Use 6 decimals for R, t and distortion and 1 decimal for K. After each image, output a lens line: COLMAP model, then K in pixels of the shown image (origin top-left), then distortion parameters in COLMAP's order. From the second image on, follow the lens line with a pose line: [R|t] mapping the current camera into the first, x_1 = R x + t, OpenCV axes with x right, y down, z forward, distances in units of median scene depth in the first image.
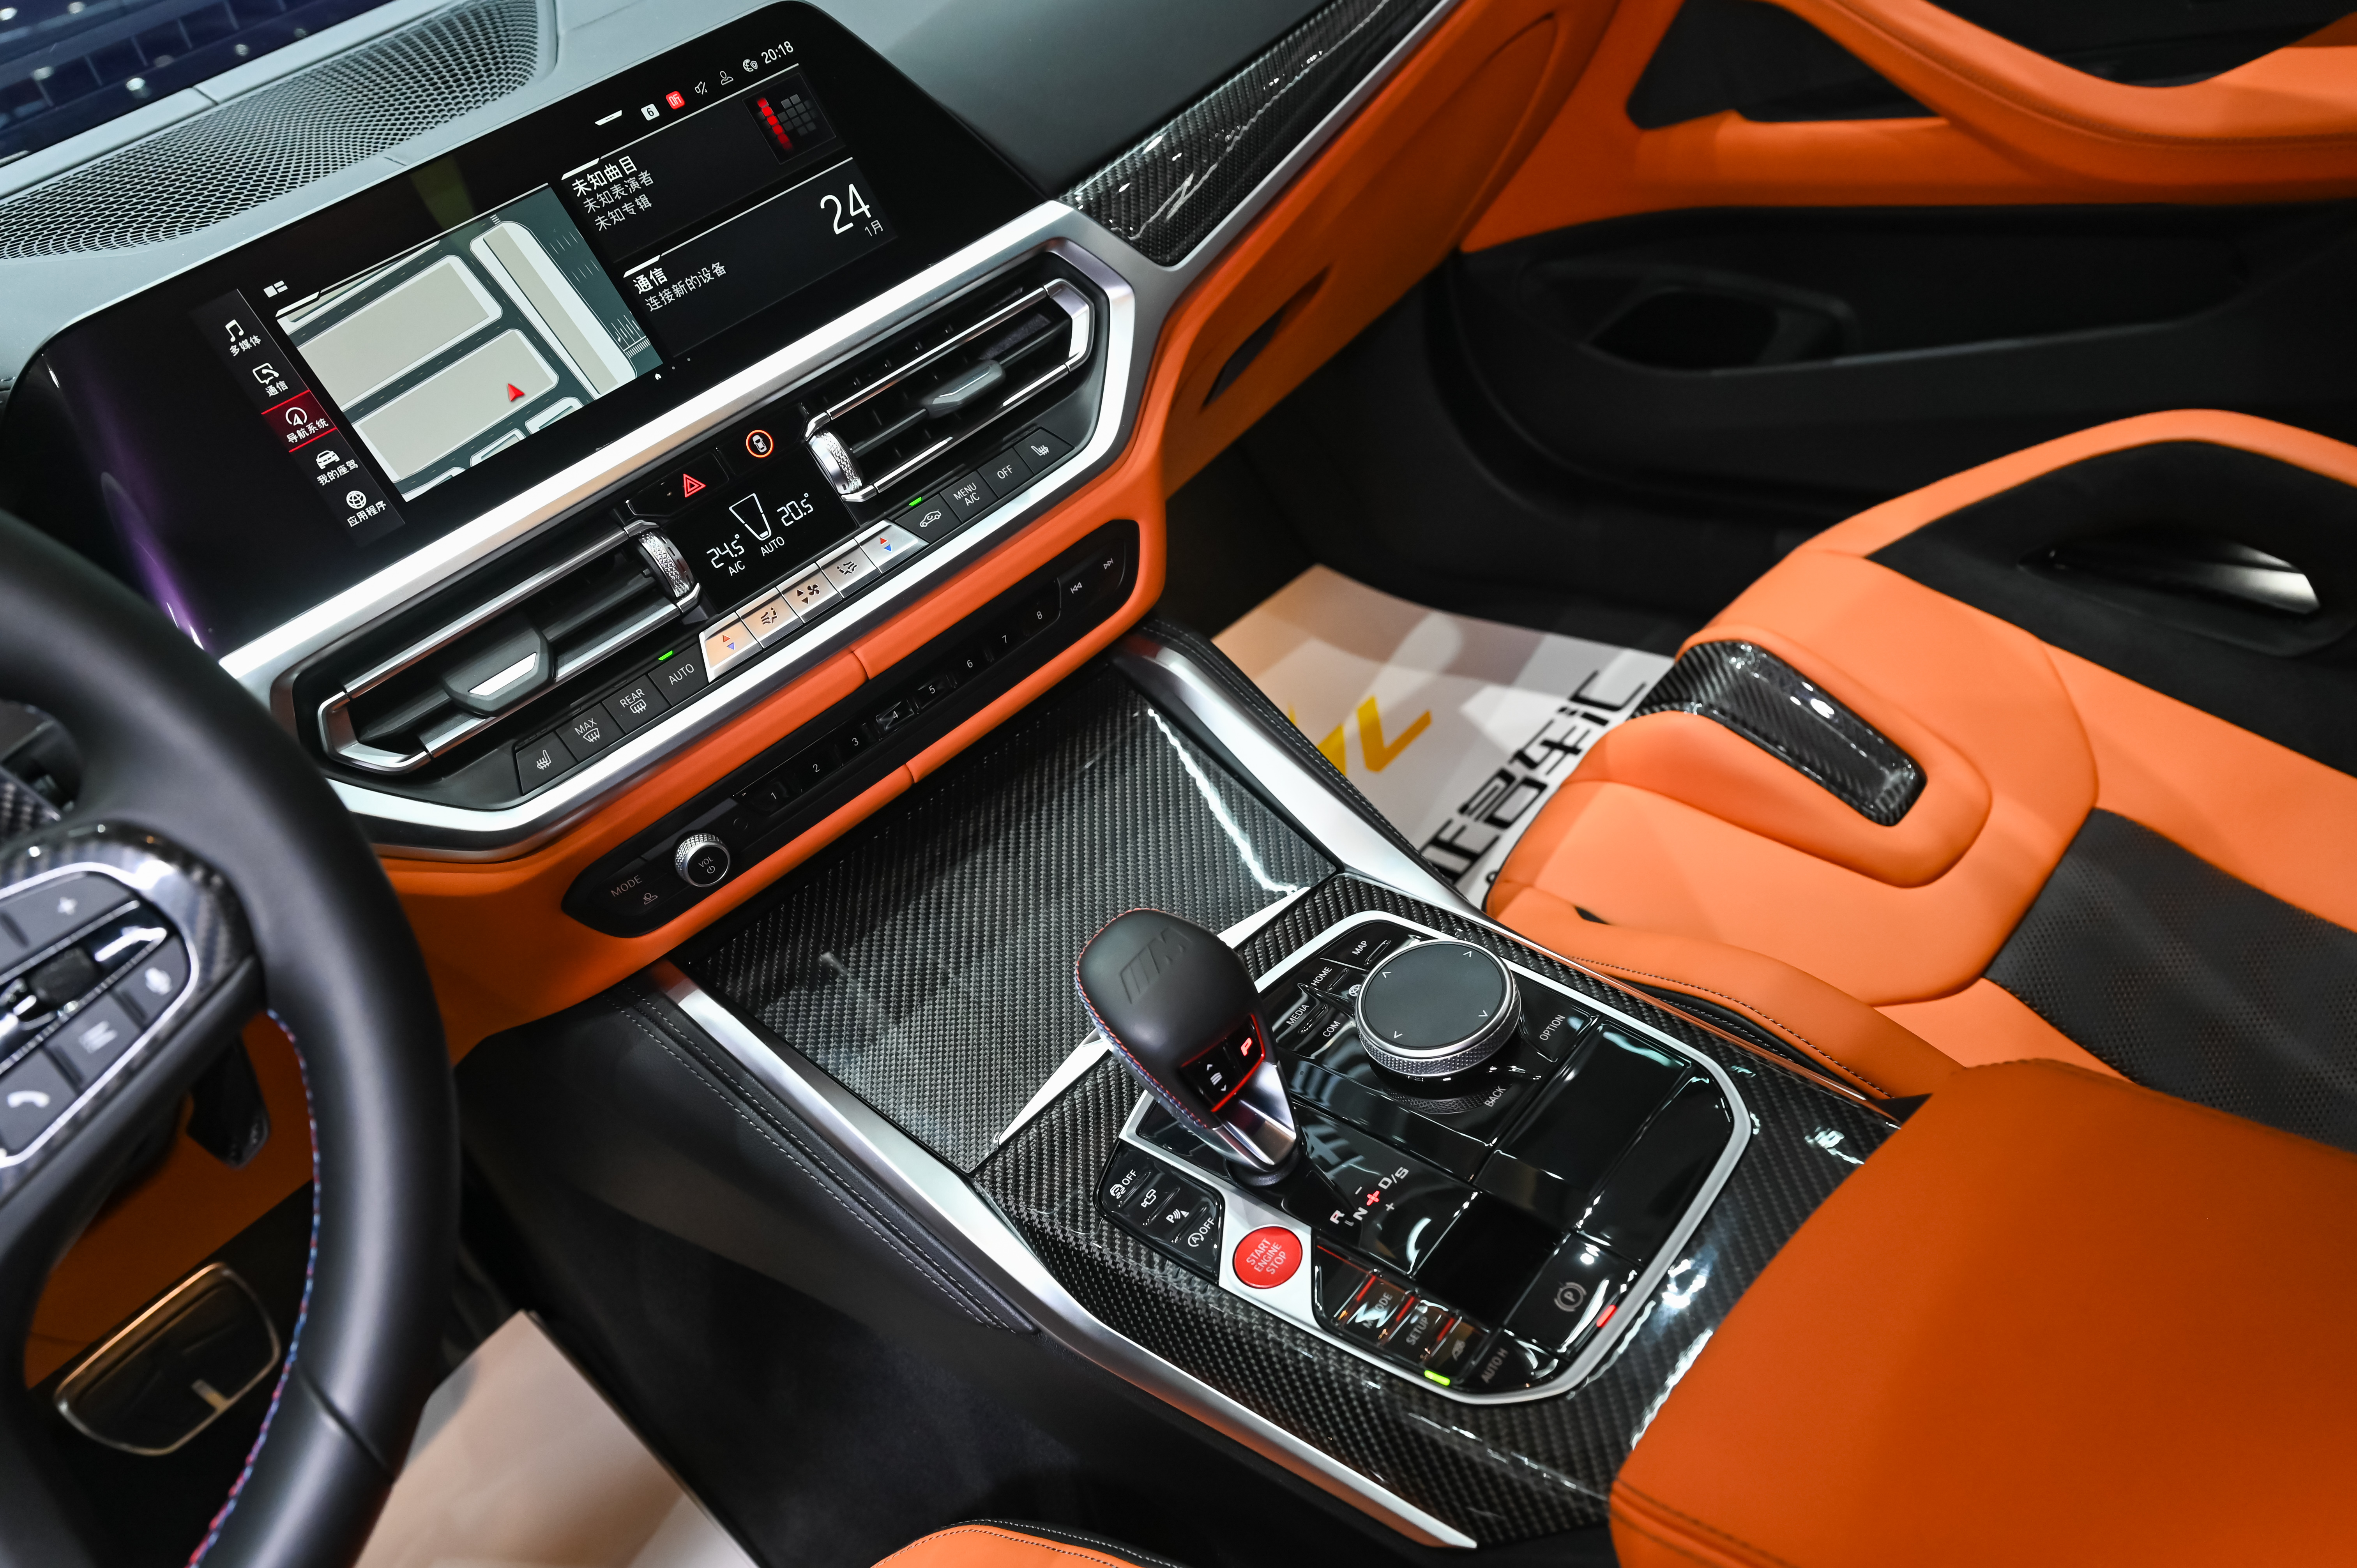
lens RADIAL K [[1598.0, 0, 1178.5], [0, 1598.0, 784.0], [0, 0, 1]] dist [0.000608, 0.001690]
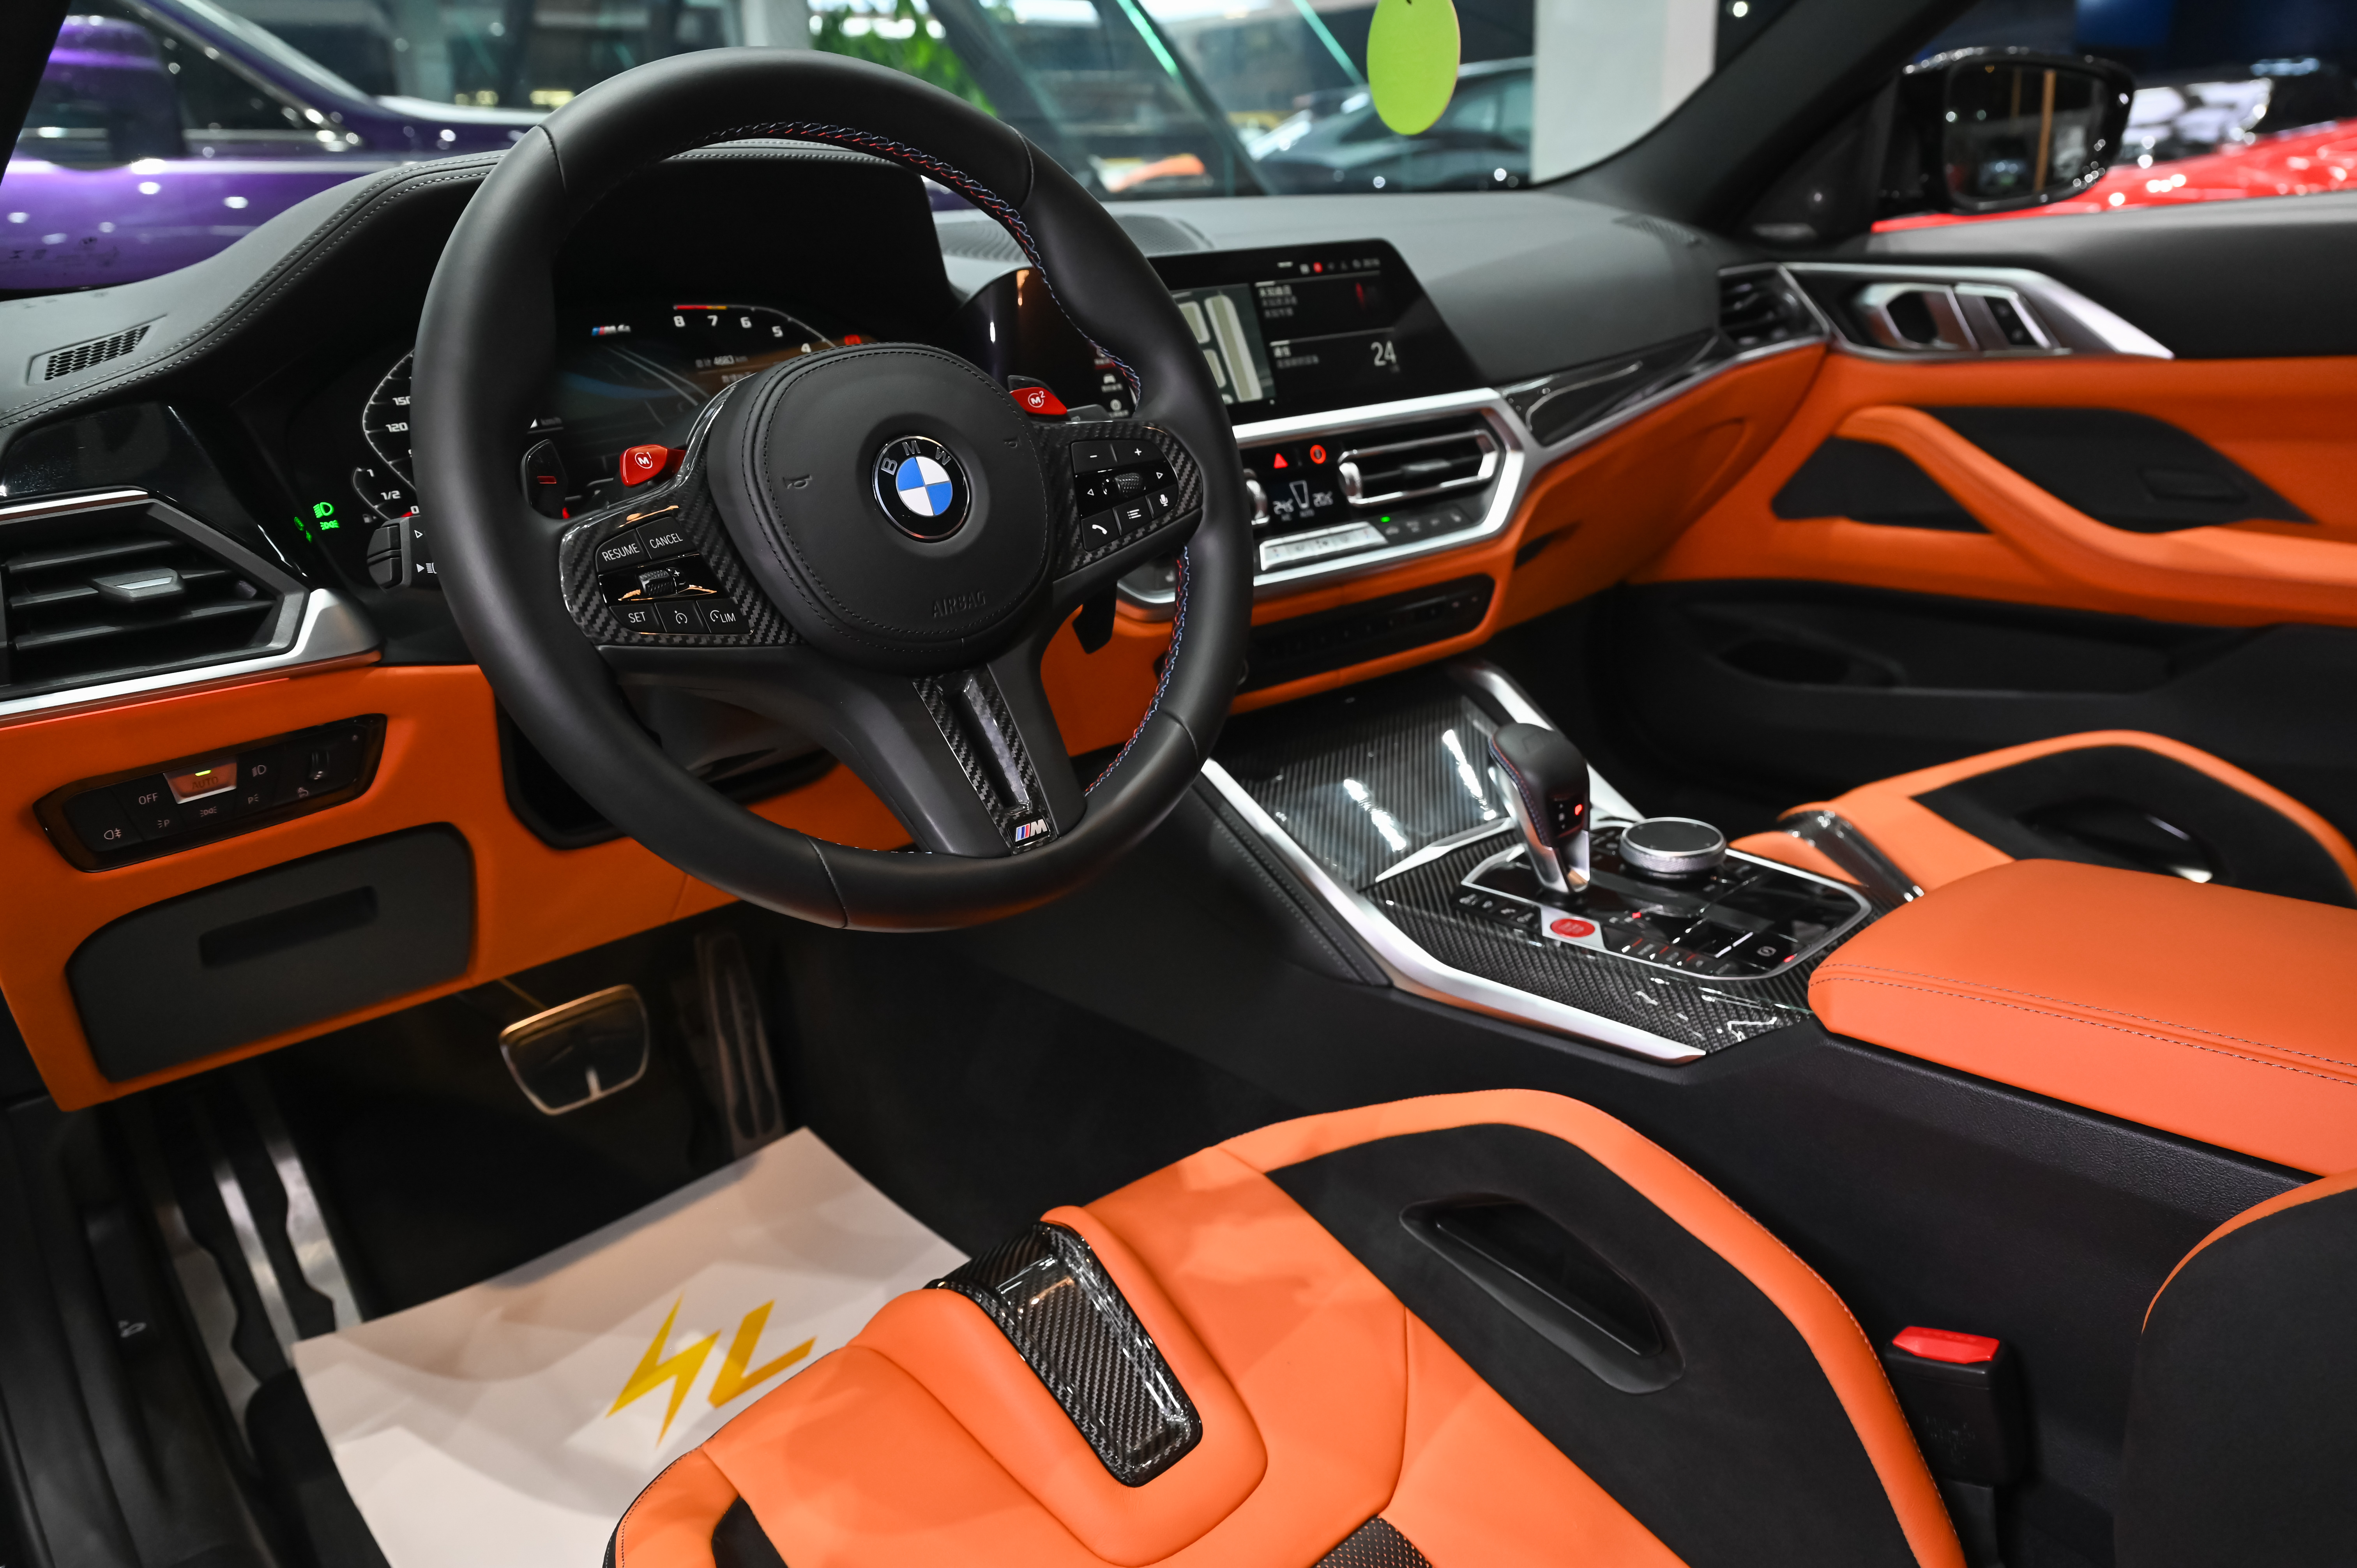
lens RADIAL K [[1598.0, 0, 1178.5], [0, 1598.0, 784.0], [0, 0, 1]] dist [0.000608, 0.001690]
pose [[0.969294, 0.245762, 0.008341, -0.331753], [-0.233068, 0.928989, -0.287504, 0.622580], [-0.078406, 0.276732, 0.957743, -0.496025]]
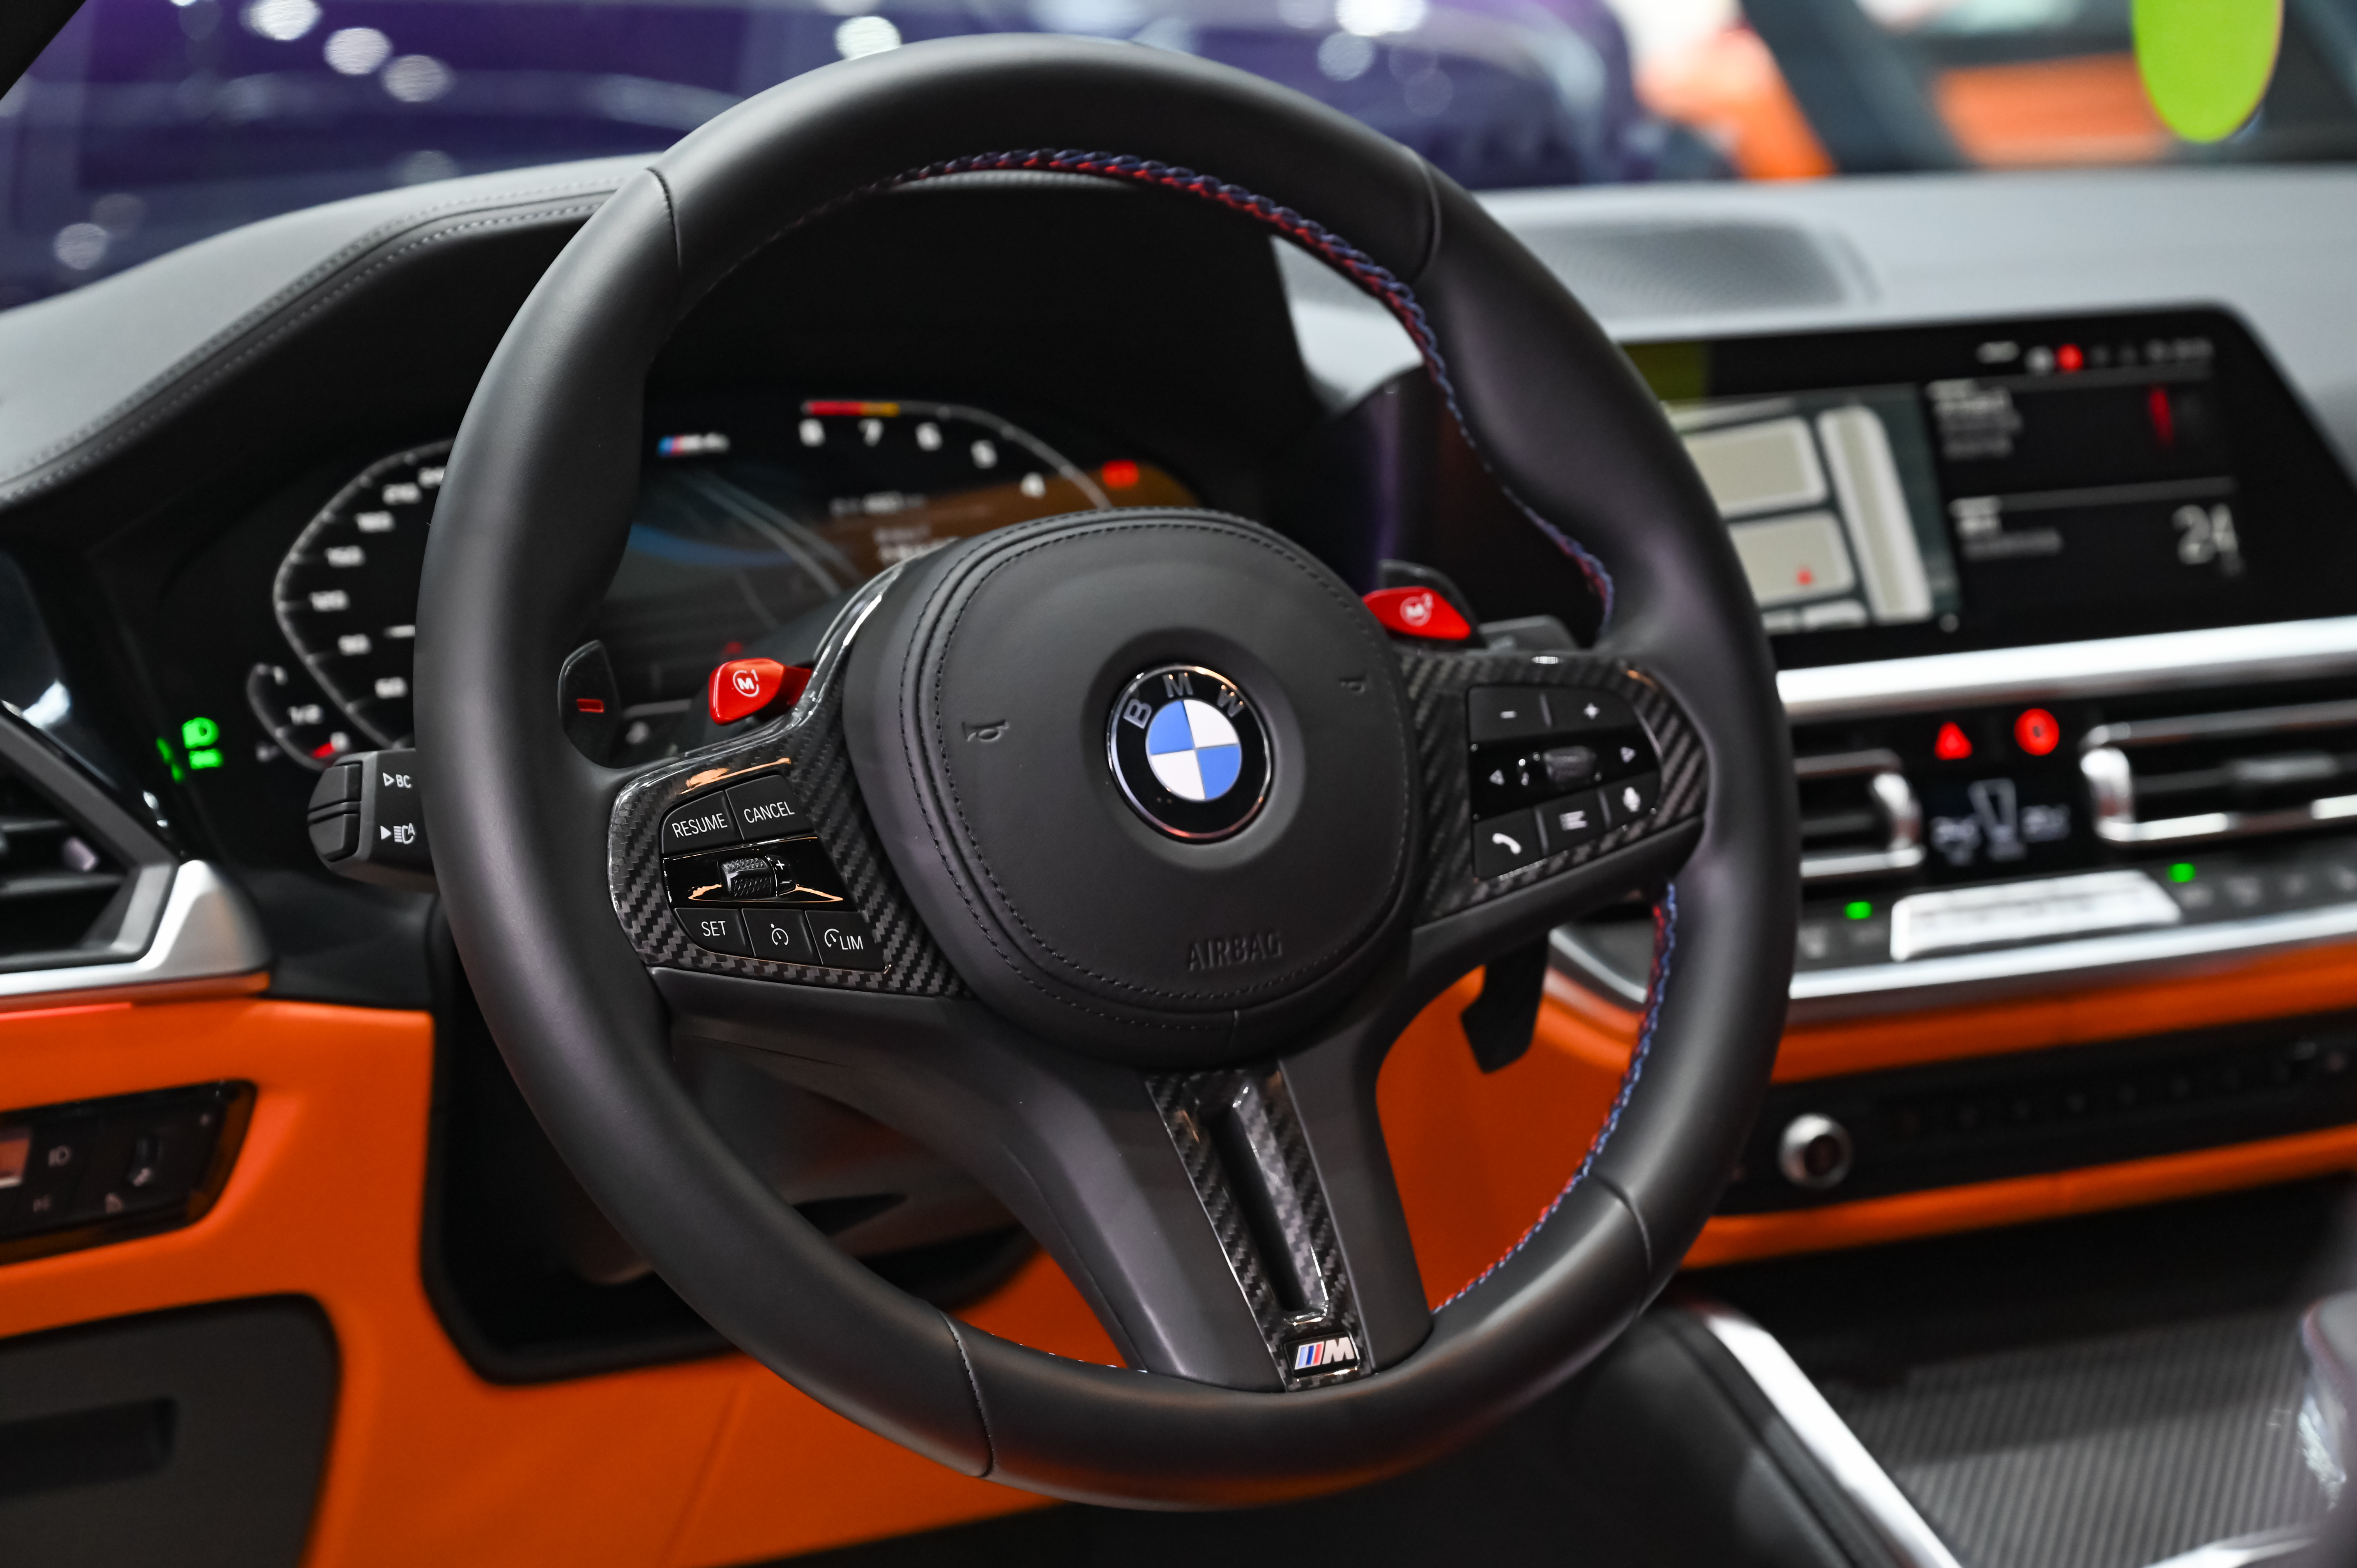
lens RADIAL K [[4801.2, 0, 1178.5], [0, 4801.2, 784.0], [0, 0, 1]] dist [0.018095, 0.214147]
pose [[0.927827, 0.297861, -0.224532, -0.109518], [-0.365734, 0.844761, -0.390664, 0.928099], [0.073312, 0.444588, 0.892730, -1.210343]]
